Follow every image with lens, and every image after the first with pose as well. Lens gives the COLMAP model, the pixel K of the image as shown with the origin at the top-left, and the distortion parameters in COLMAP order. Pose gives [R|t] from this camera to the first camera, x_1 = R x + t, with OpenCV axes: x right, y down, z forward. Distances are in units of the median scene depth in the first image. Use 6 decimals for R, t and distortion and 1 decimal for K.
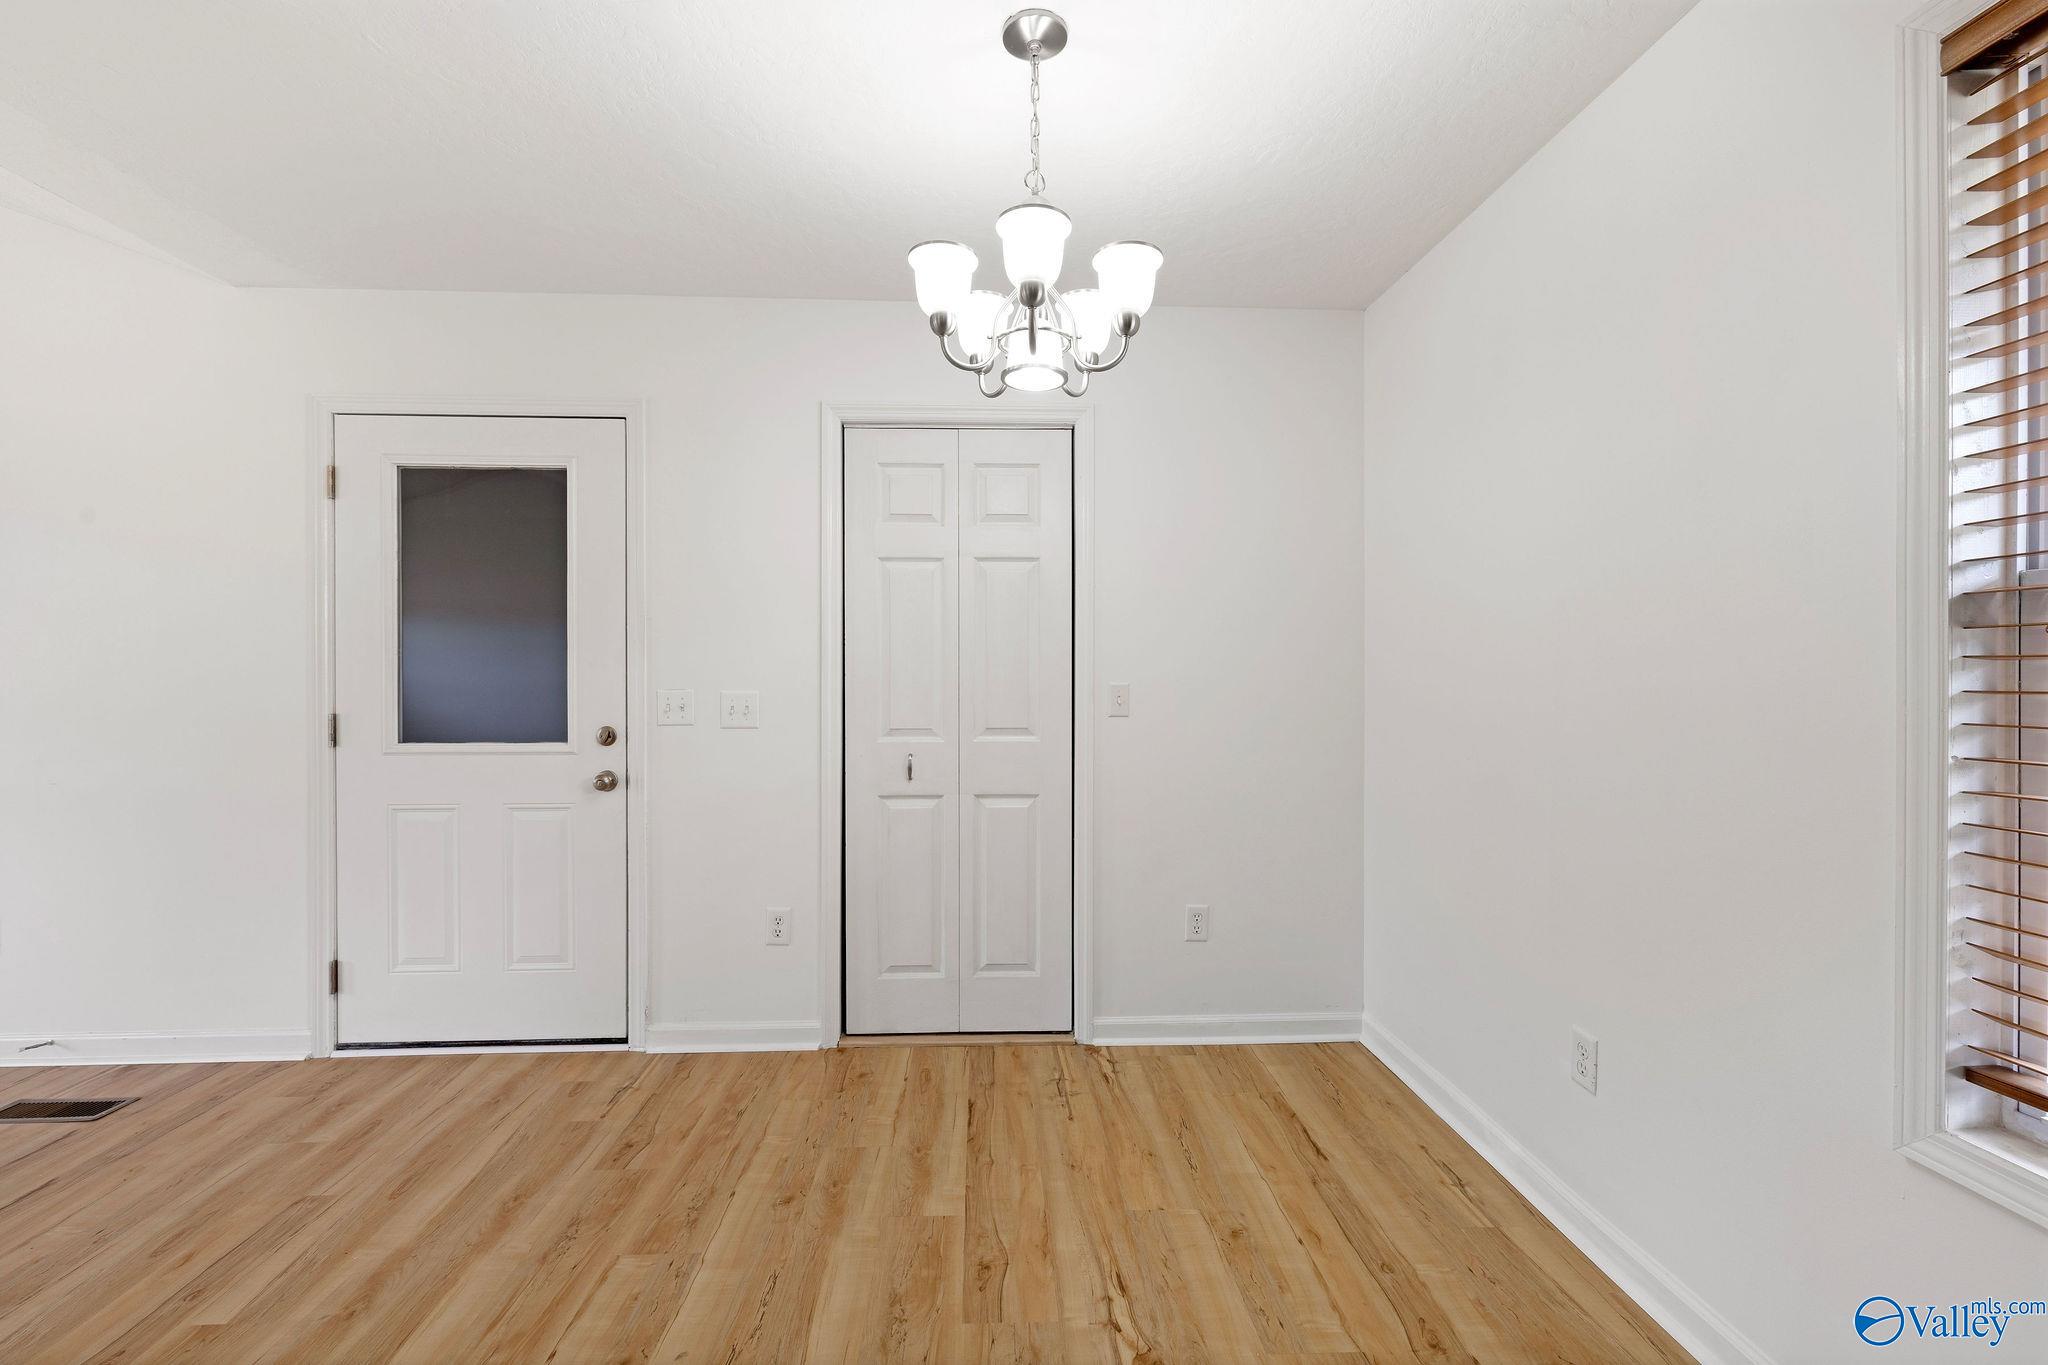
lens RADIAL K [[866.2, 0, 1018.9], [0, 866.2, 683.7], [0, 0, 1]] dist [0.002693, 0.000591]
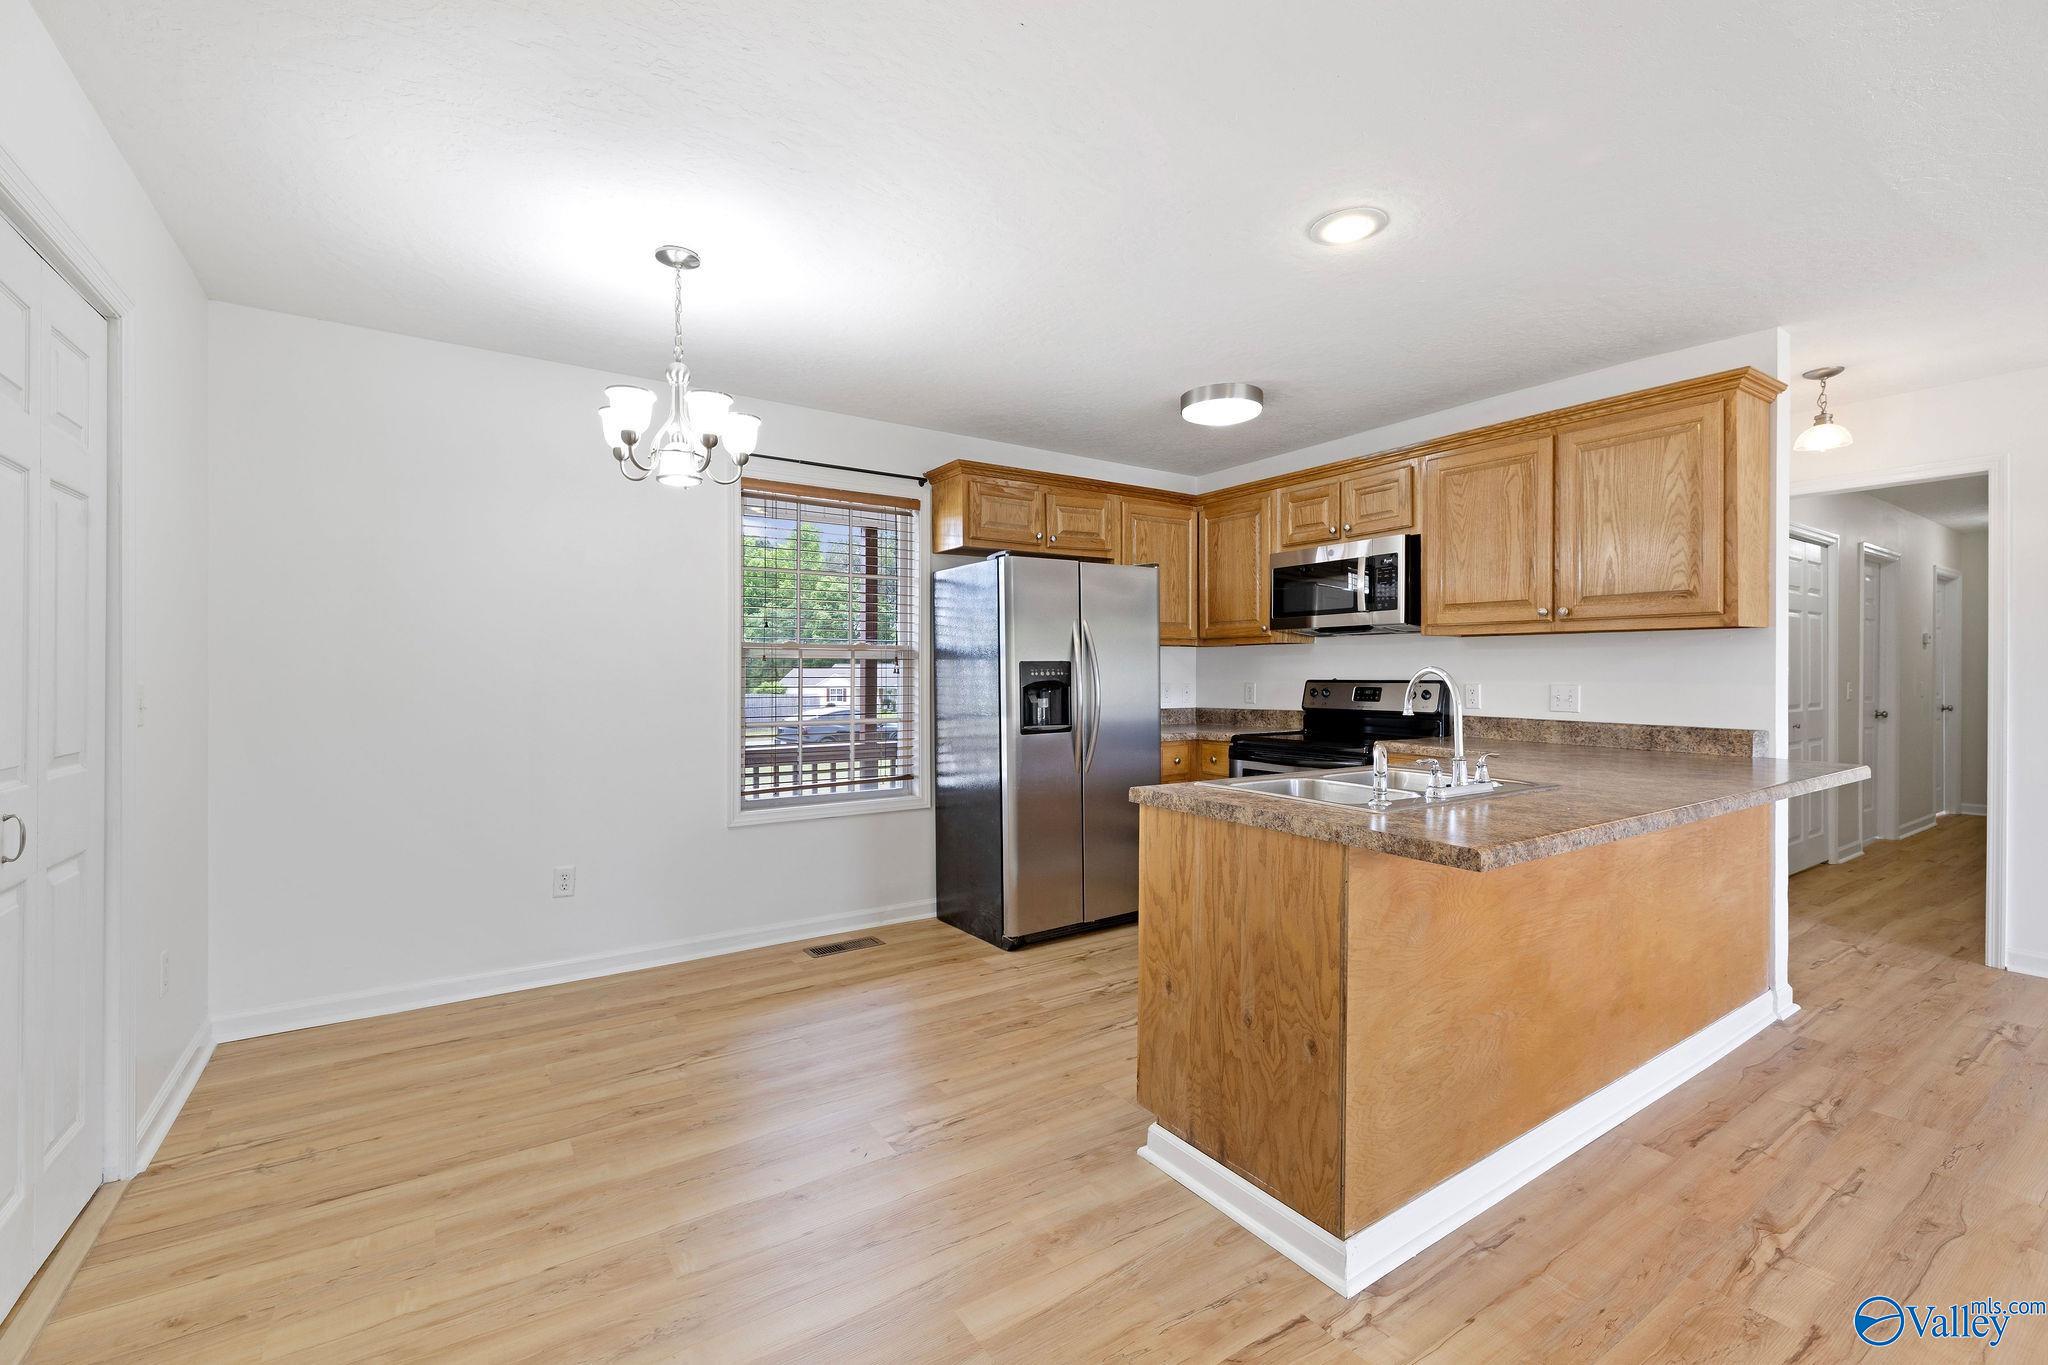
lens RADIAL K [[864.3, 0, 1028.5], [0, 864.3, 675.4], [0, 0, 1]] dist [0.001953, 0.000407]
pose [[-0.527876, -0.002821, 0.849317, -1.155343], [0.004161, 0.999974, 0.005907, -0.009175], [-0.849311, 0.006653, -0.527850, 0.915868]]
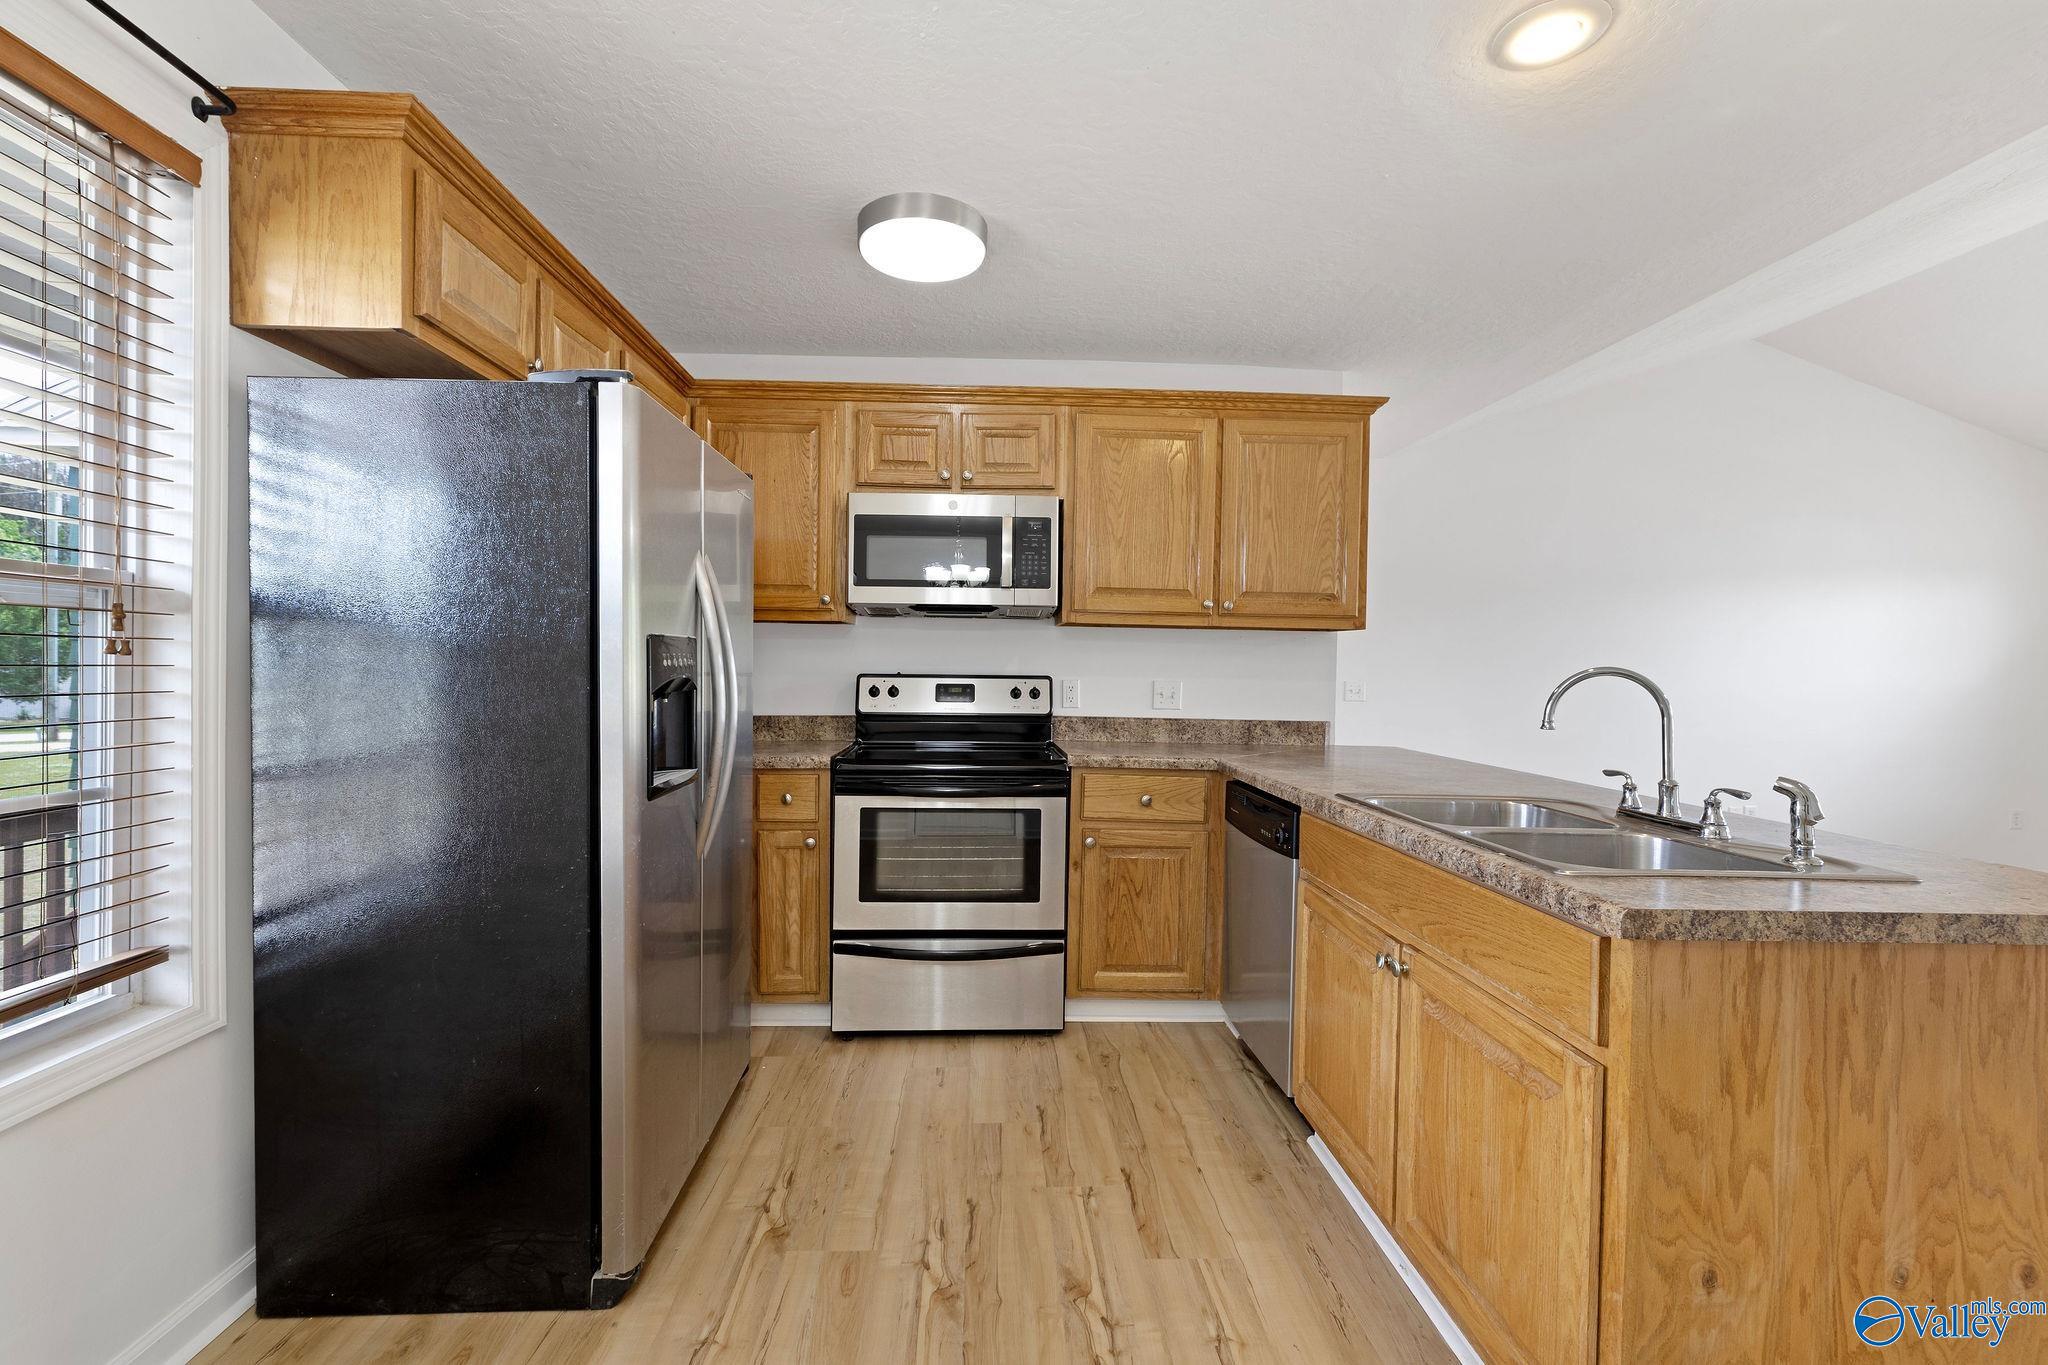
lens RADIAL K [[863.8, 0, 997.9], [0, 863.8, 681.8], [0, 0, 1]] dist [0.001450, 0.000108]
pose [[-0.999867, -0.014040, 0.008352, -0.051528], [-0.013849, 0.999652, 0.022434, -0.007551], [-0.008664, 0.022316, -0.999713, 0.778150]]
